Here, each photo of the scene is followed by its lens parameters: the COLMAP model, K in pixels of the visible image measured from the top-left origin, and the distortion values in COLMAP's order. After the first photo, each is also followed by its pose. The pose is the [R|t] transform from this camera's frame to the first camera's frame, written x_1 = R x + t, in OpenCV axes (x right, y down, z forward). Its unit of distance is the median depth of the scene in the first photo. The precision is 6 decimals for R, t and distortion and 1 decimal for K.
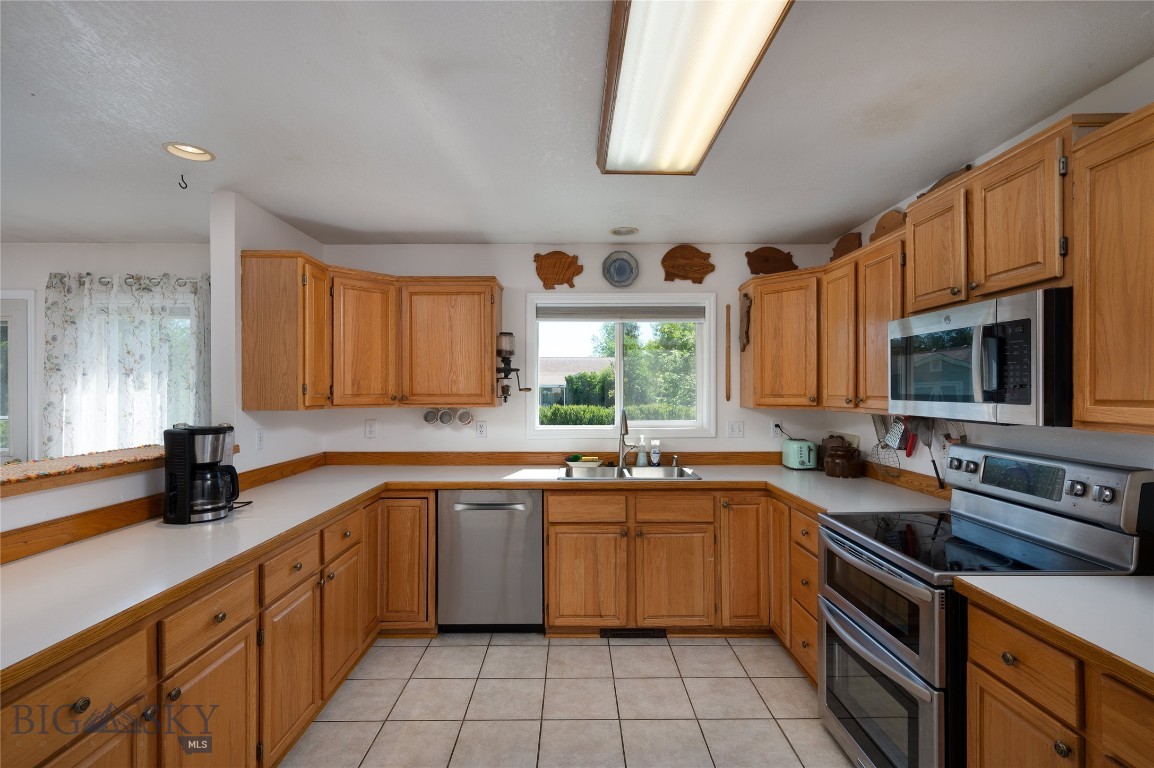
lens RADIAL K [[549.1, 0, 572.3], [0, 549.1, 386.8], [0, 0, 1]] dist [0.002160, -0.002178]
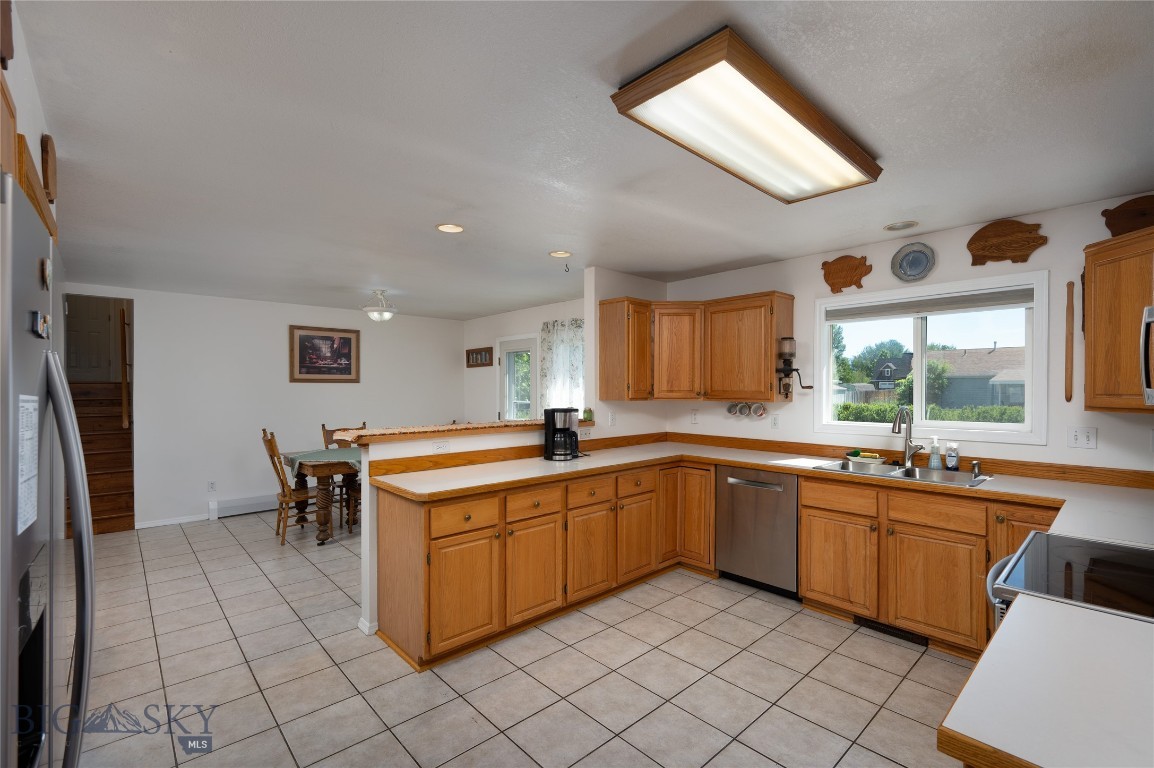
lens RADIAL K [[524.9, 0, 572.2], [0, 524.9, 385.0], [0, 0, 1]] dist [0.010551, -0.000642]
pose [[0.659219, -0.002580, -0.751947, 0.425780], [0.003799, 0.999993, -0.000101, -0.001324], [0.751942, -0.002790, 0.659224, -0.065042]]
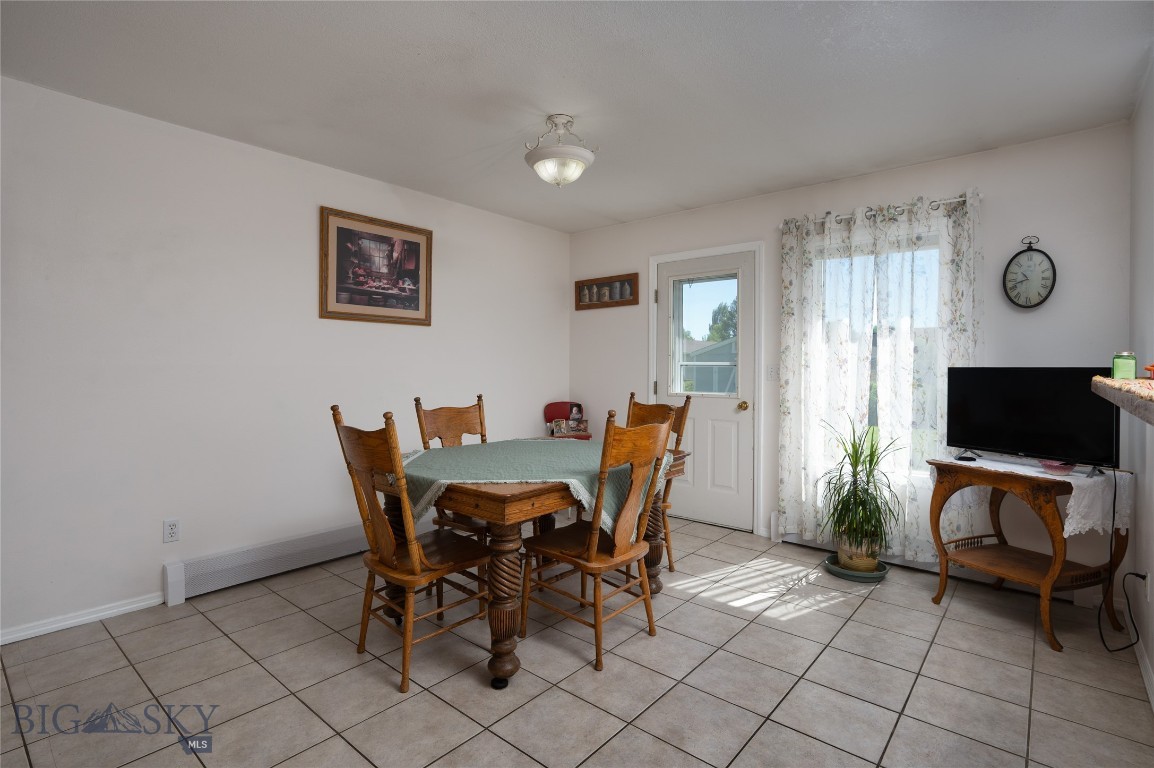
lens RADIAL K [[549.1, 0, 551.7], [0, 549.1, 371.2], [0, 0, 1]] dist [0.002160, -0.002178]
pose [[0.747466, 0.009138, -0.664237, -0.624254], [-0.002596, 0.999938, 0.010834, 0.067711], [0.664295, -0.006374, 0.747444, -0.054127]]
